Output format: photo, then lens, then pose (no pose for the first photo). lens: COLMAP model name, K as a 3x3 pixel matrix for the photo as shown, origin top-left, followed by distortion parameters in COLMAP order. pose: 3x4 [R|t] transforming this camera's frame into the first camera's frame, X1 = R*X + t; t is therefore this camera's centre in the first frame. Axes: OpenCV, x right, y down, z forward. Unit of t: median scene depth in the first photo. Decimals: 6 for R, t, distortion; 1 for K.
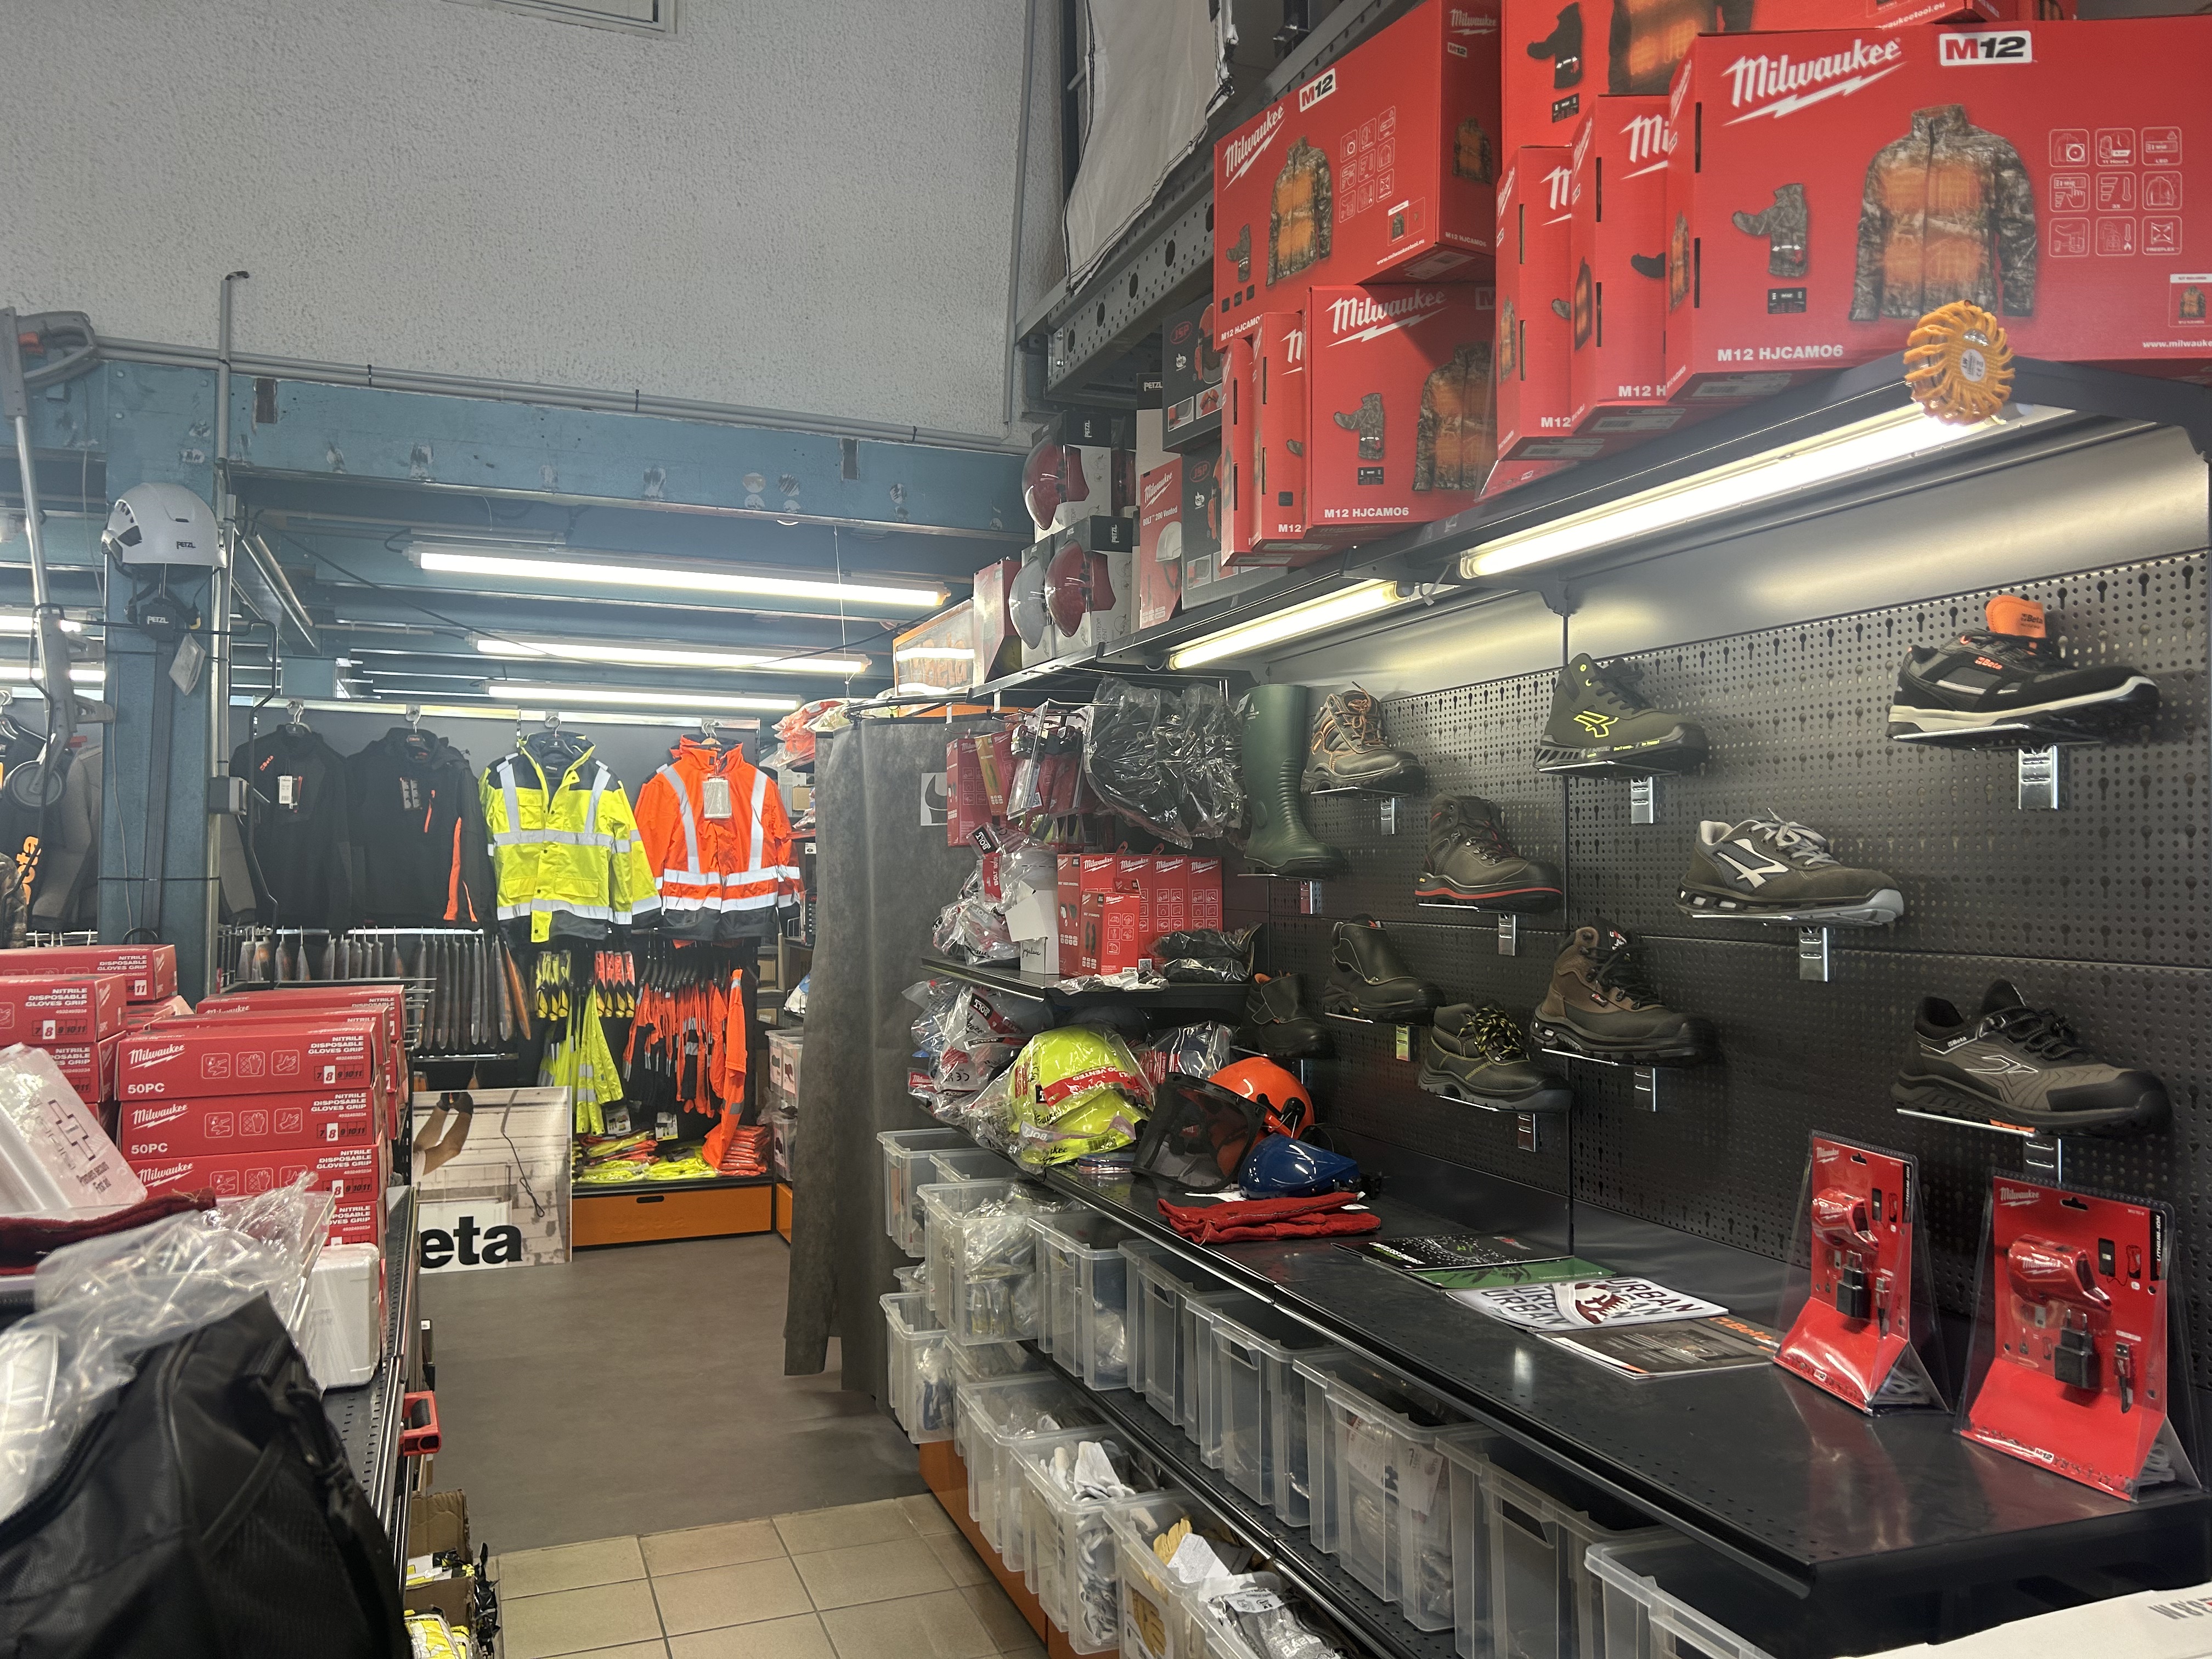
lens RADIAL K [[1663.3, 0, 1106.0], [0, 1663.3, 829.5], [0, 0, 1]] dist [0.068187, -0.083203]
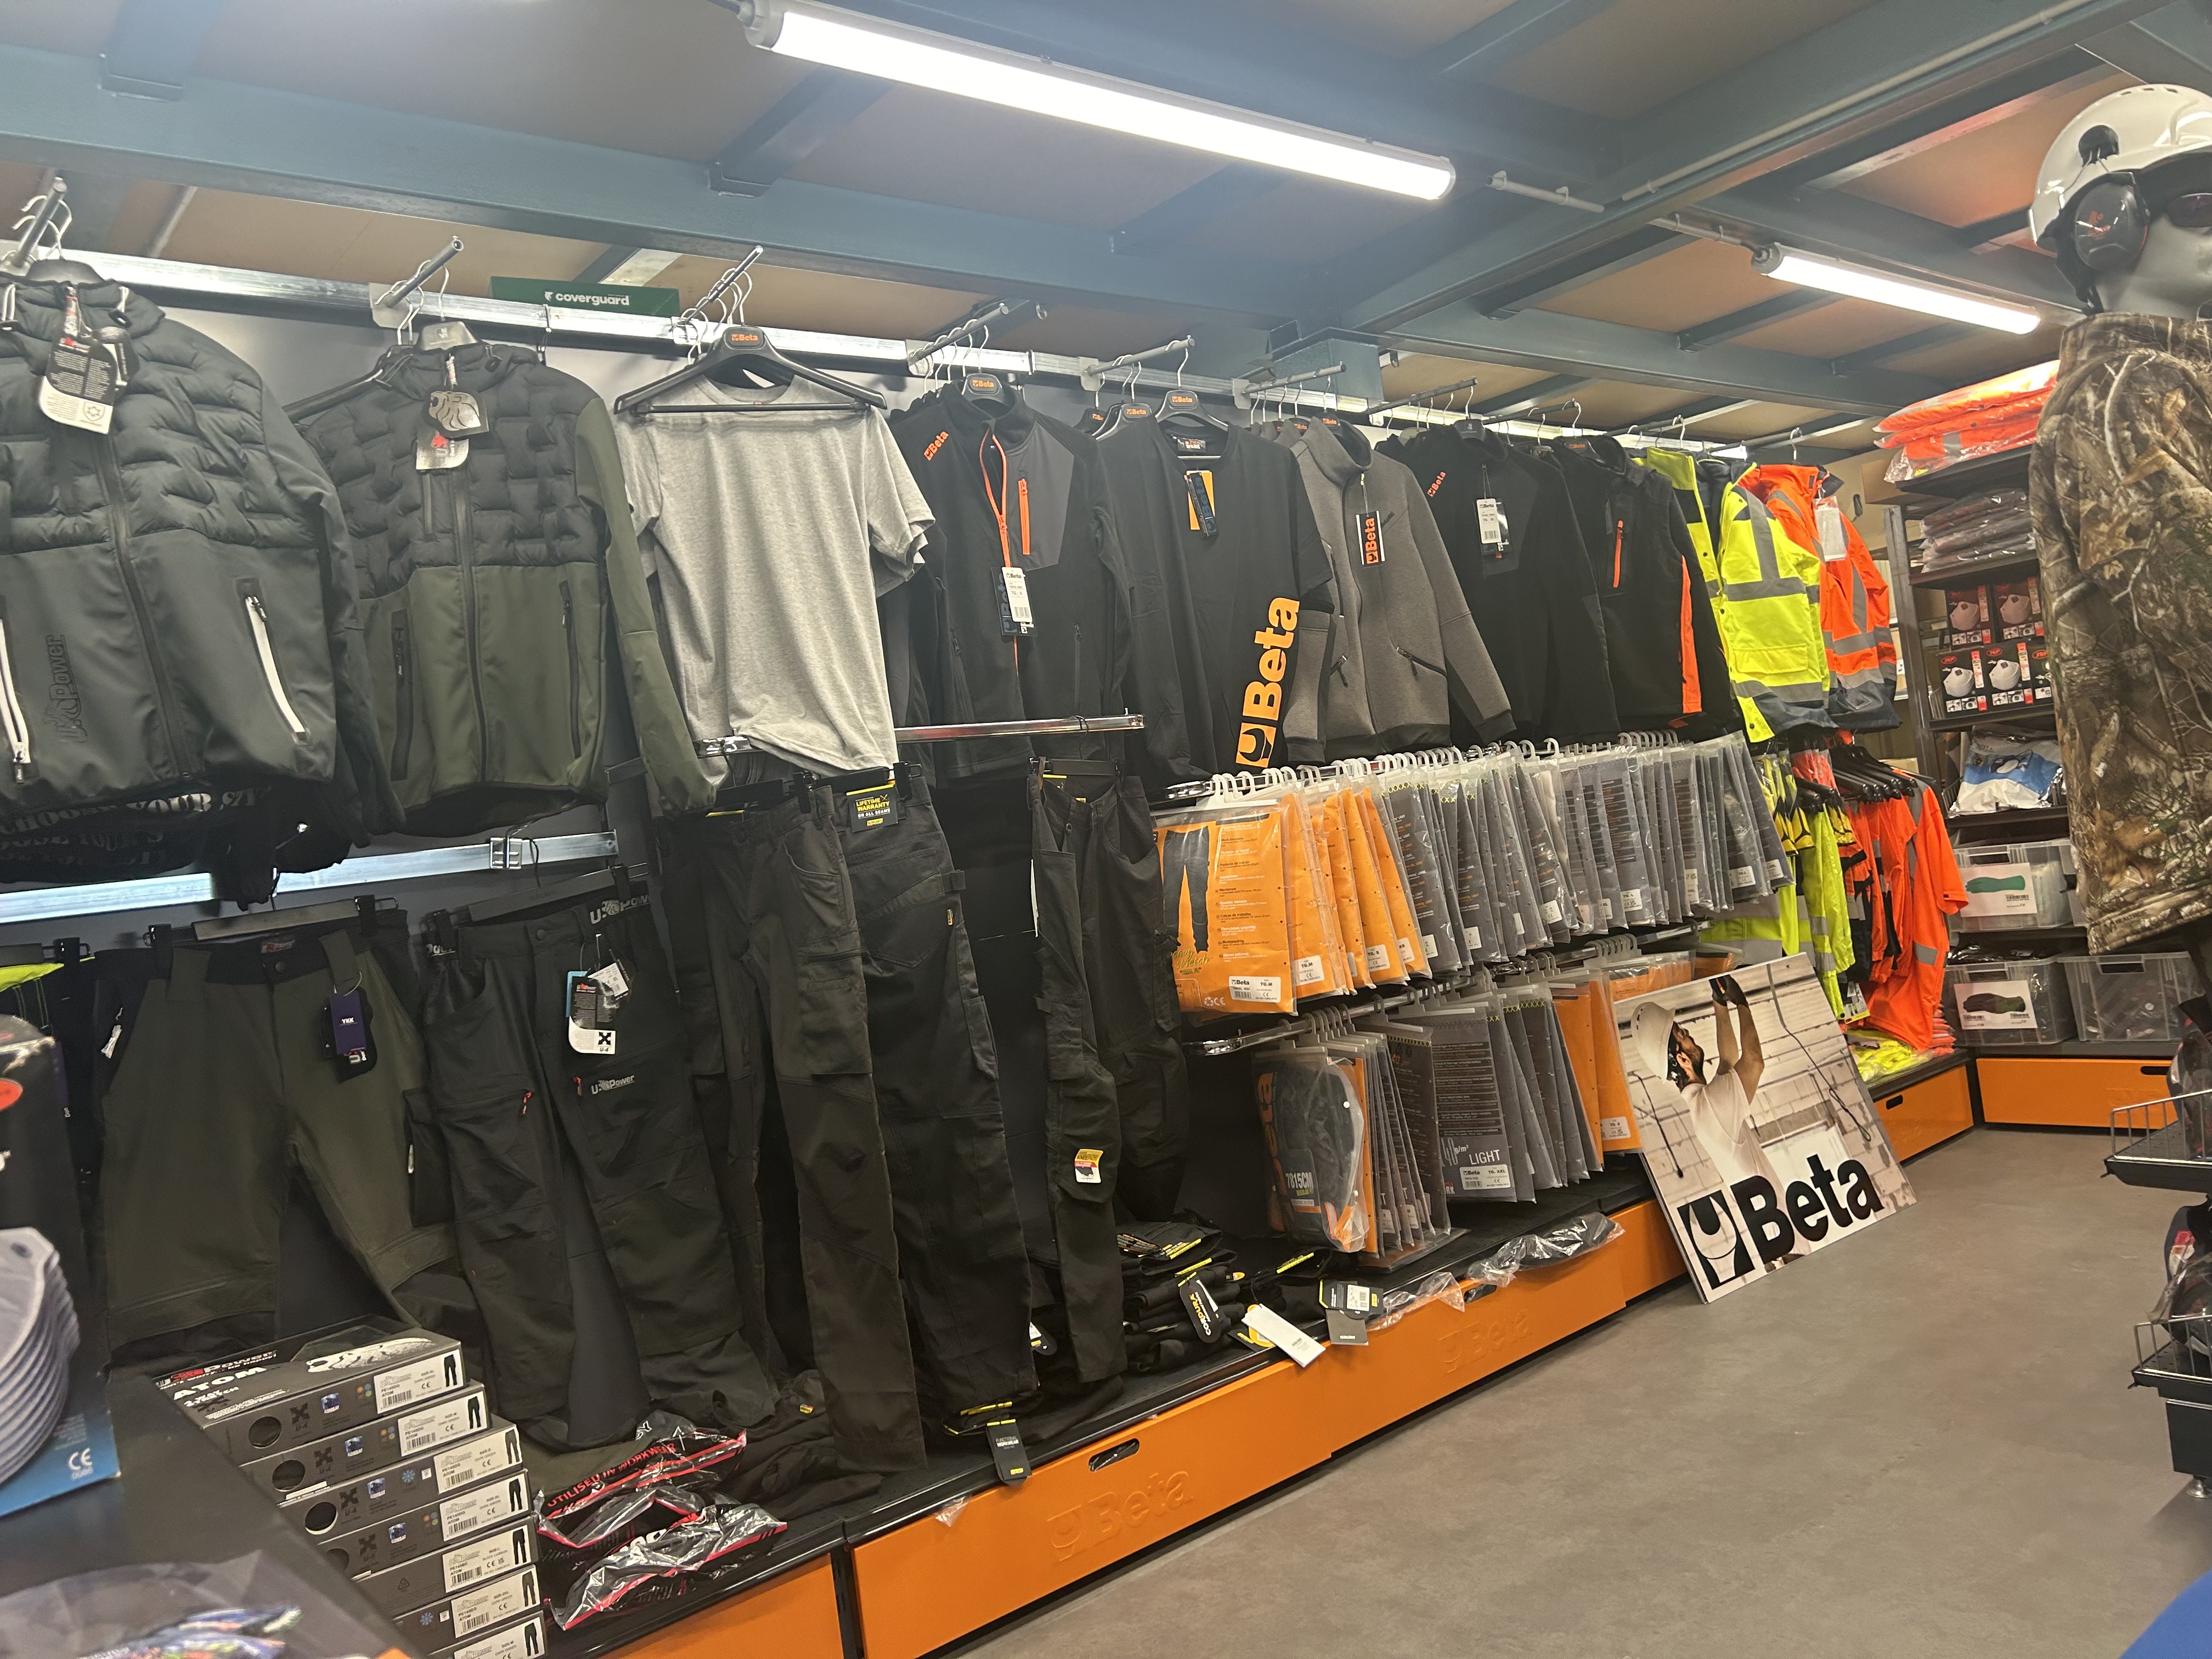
lens RADIAL K [[1655.1, 0, 1091.5], [0, 1655.1, 806.7], [0, 0, 1]] dist [0.054375, -0.058721]
pose [[0.940677, -0.117357, 0.318361, -0.842215], [0.124639, 0.992199, -0.002522, 0.064039], [-0.315582, 0.042052, 0.947966, 0.475616]]
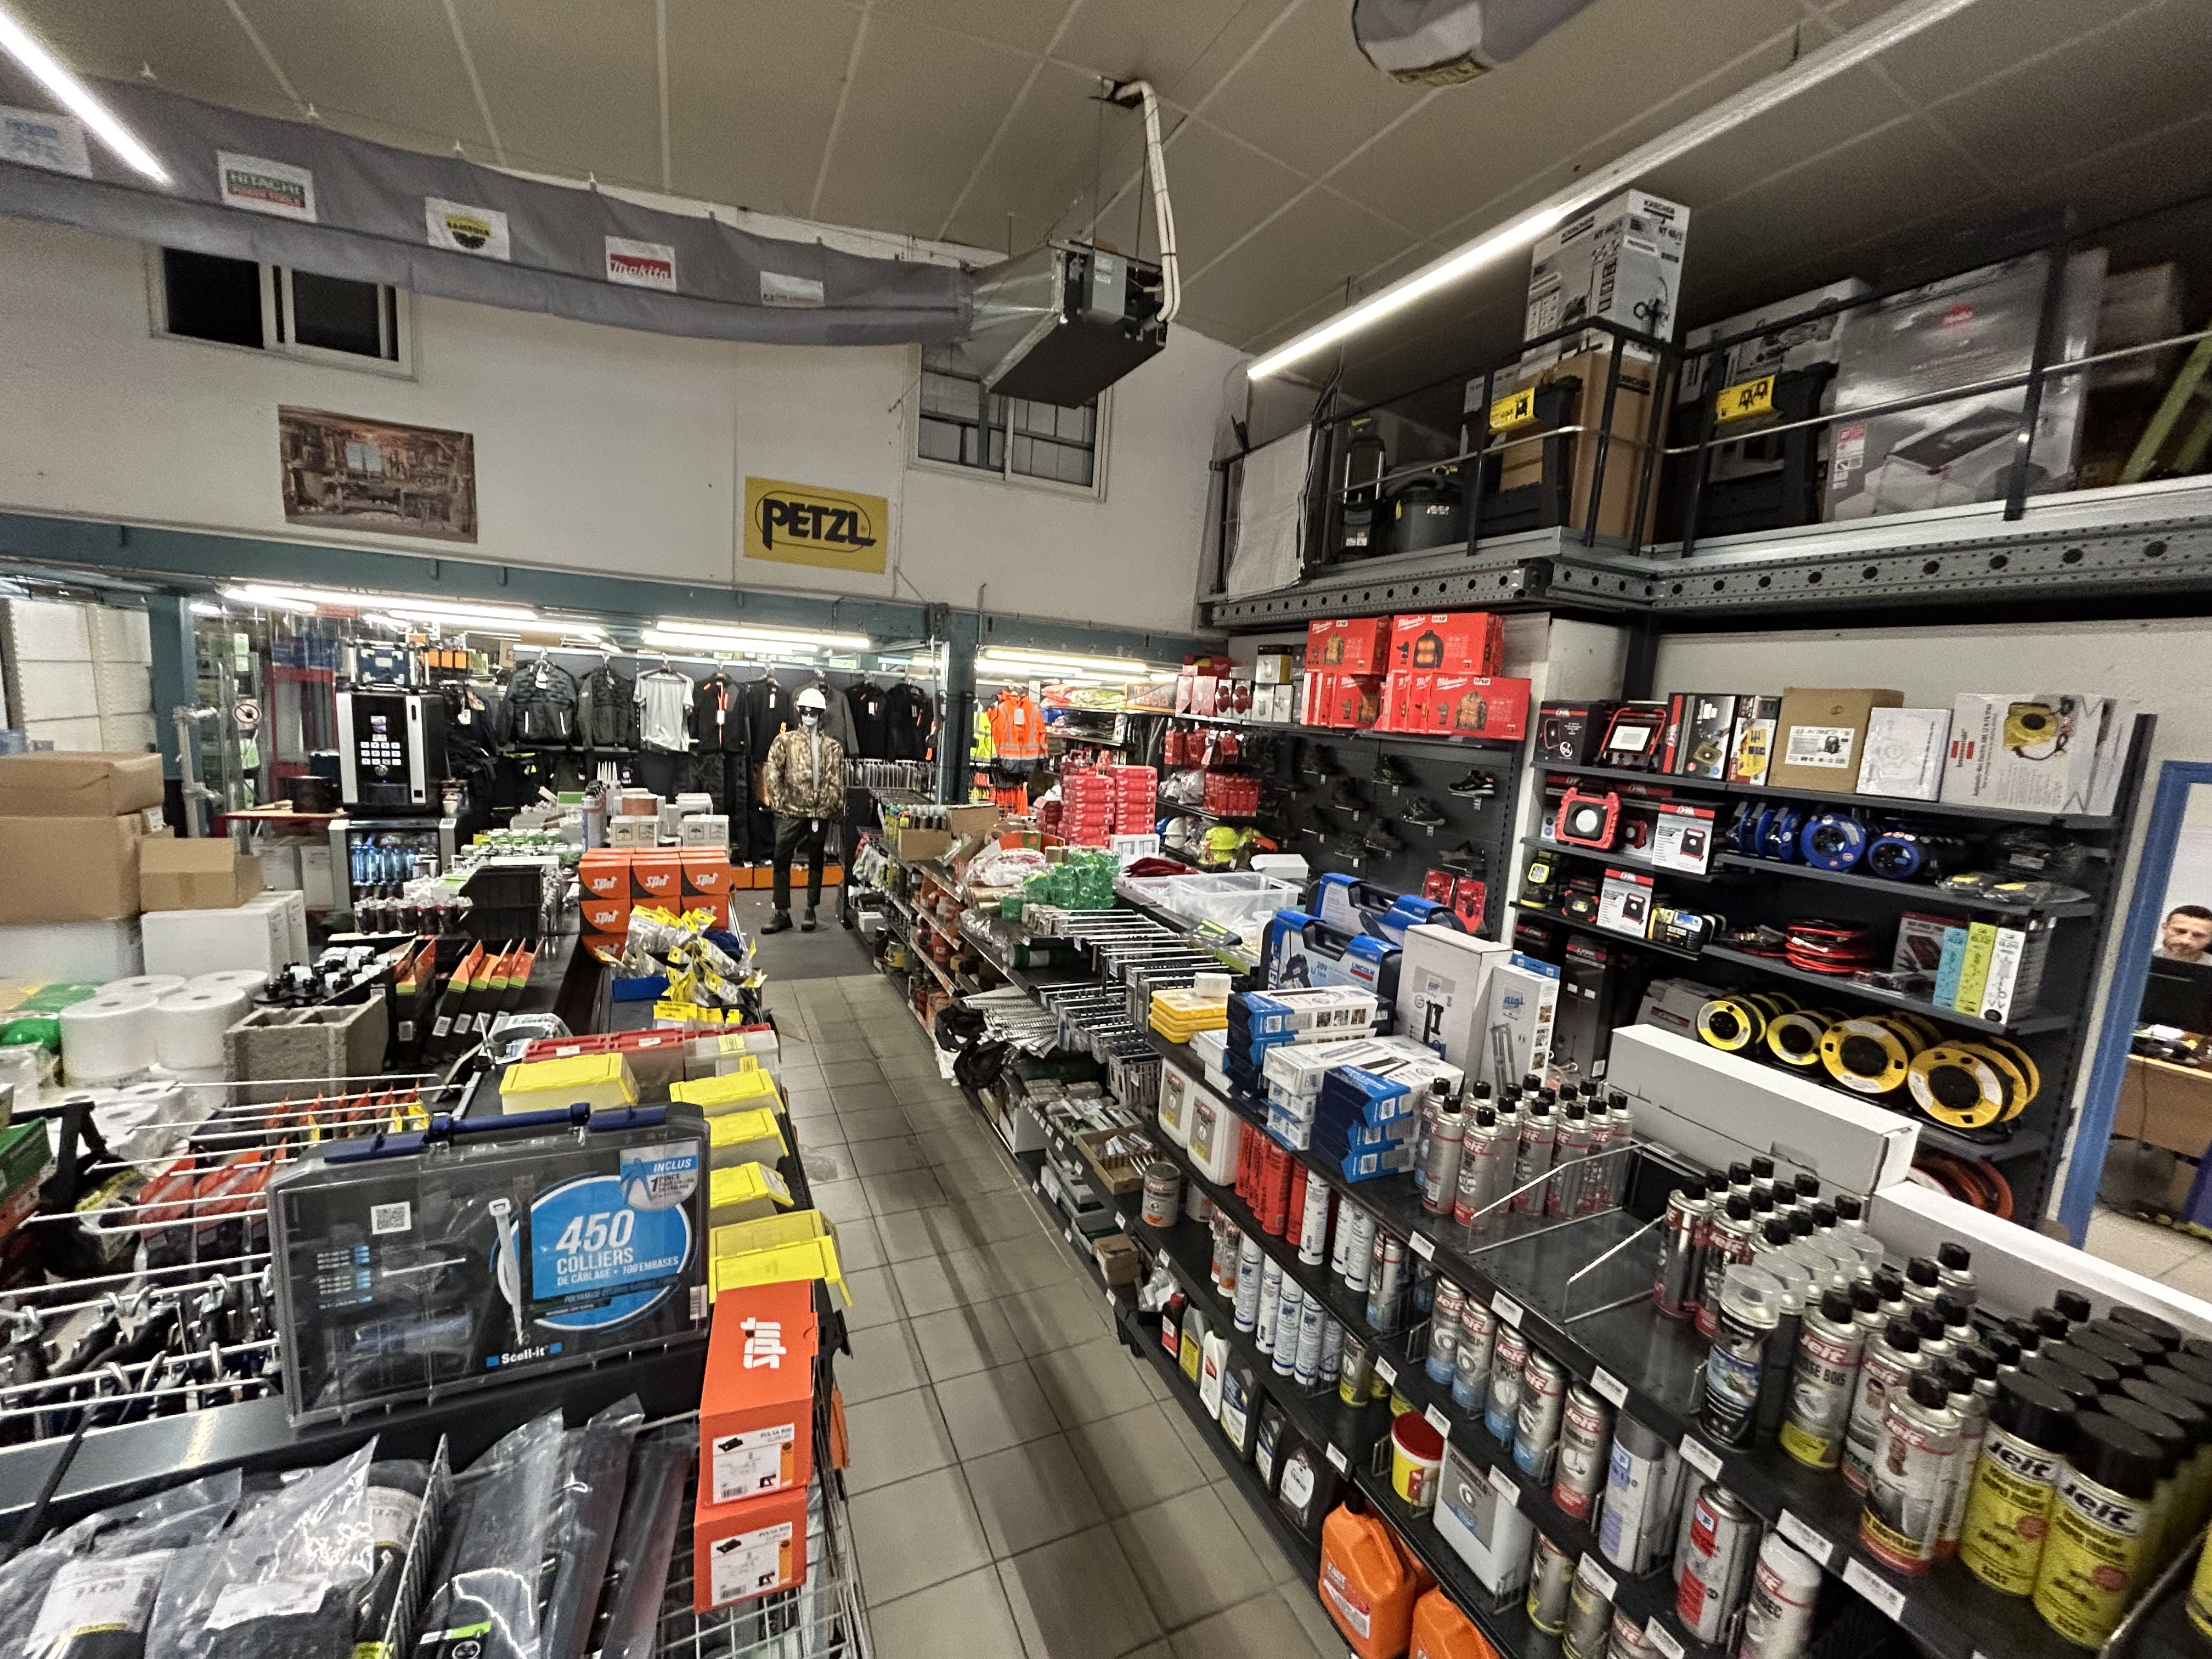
lens RADIAL K [[899.2, 0, 1101.6], [0, 899.2, 826.0], [0, 0, 1]] dist [-0.000483, 0.003296]
pose [[0.995225, 0.050961, 0.083245, -0.235742], [-0.063967, 0.984729, 0.161916, -0.095309], [-0.073722, -0.166468, 0.983287, -0.472219]]
